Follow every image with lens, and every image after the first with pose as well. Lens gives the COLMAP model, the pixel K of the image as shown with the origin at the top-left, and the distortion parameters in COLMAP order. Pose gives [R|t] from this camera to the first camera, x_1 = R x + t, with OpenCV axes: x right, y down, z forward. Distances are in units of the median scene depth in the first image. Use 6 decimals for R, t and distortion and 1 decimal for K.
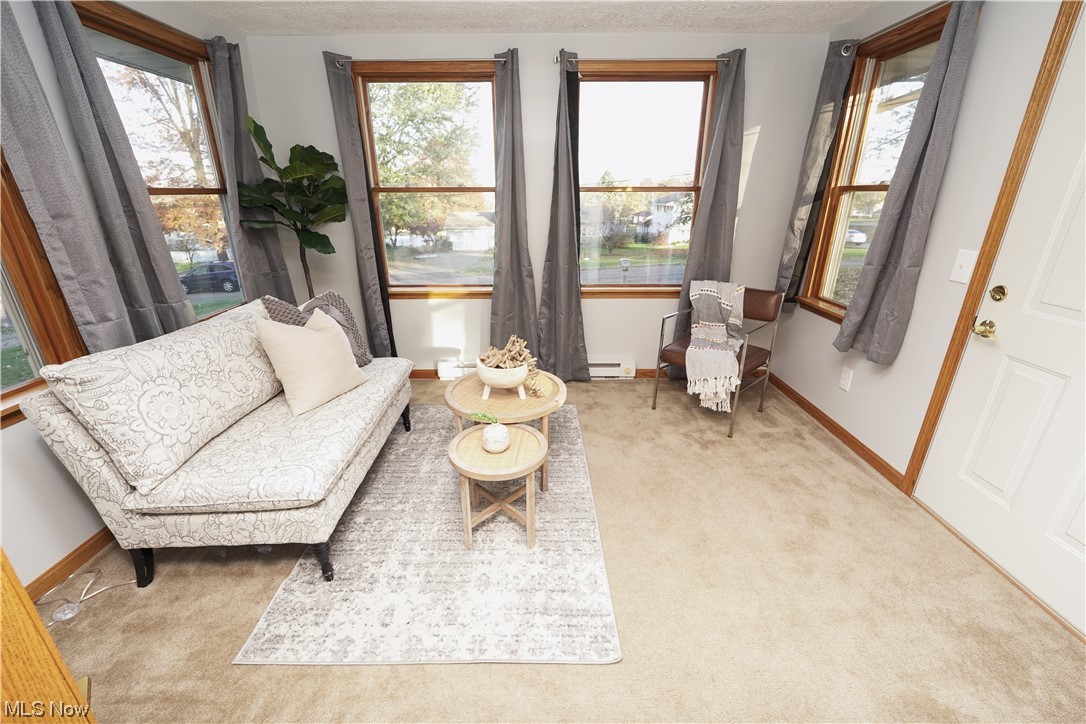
lens RADIAL K [[444.3, 0, 542.5], [0, 444.3, 362.5], [0, 0, 1]] dist [-0.009501, -0.000317]
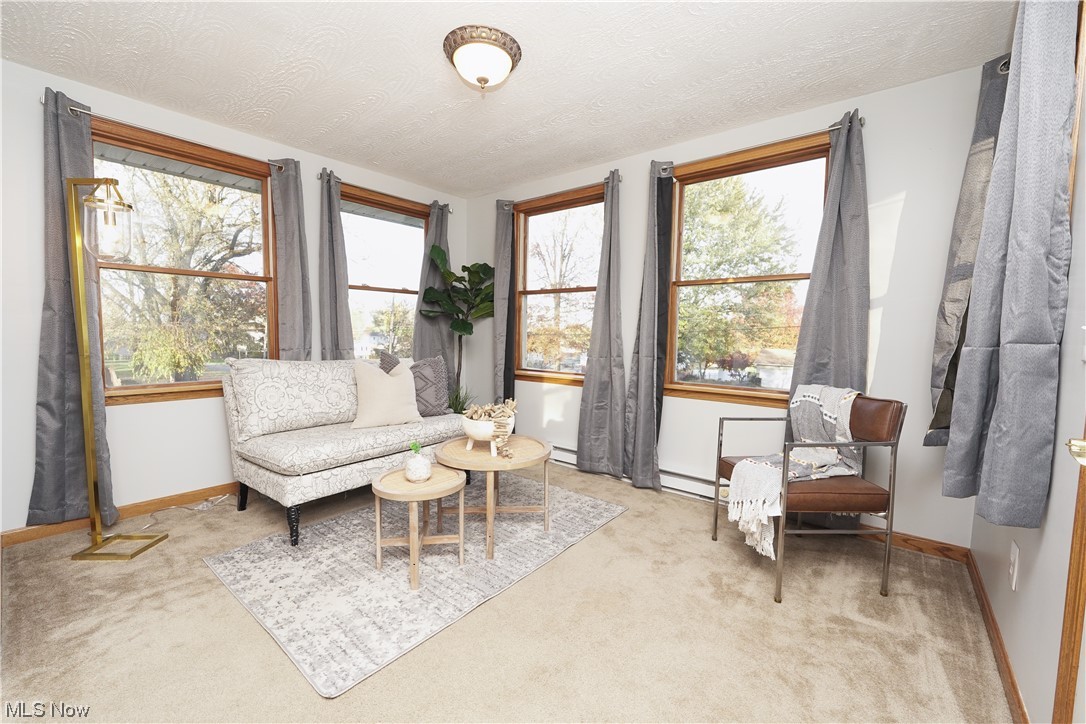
lens RADIAL K [[444.3, 0, 543.0], [0, 444.3, 363.5], [0, 0, 1]] dist [-0.009501, -0.000317]
pose [[0.774232, 0.058773, -0.630167, 0.509711], [-0.239076, 0.949067, -0.205218, 0.045111], [0.586009, 0.309544, 0.748850, 0.172165]]
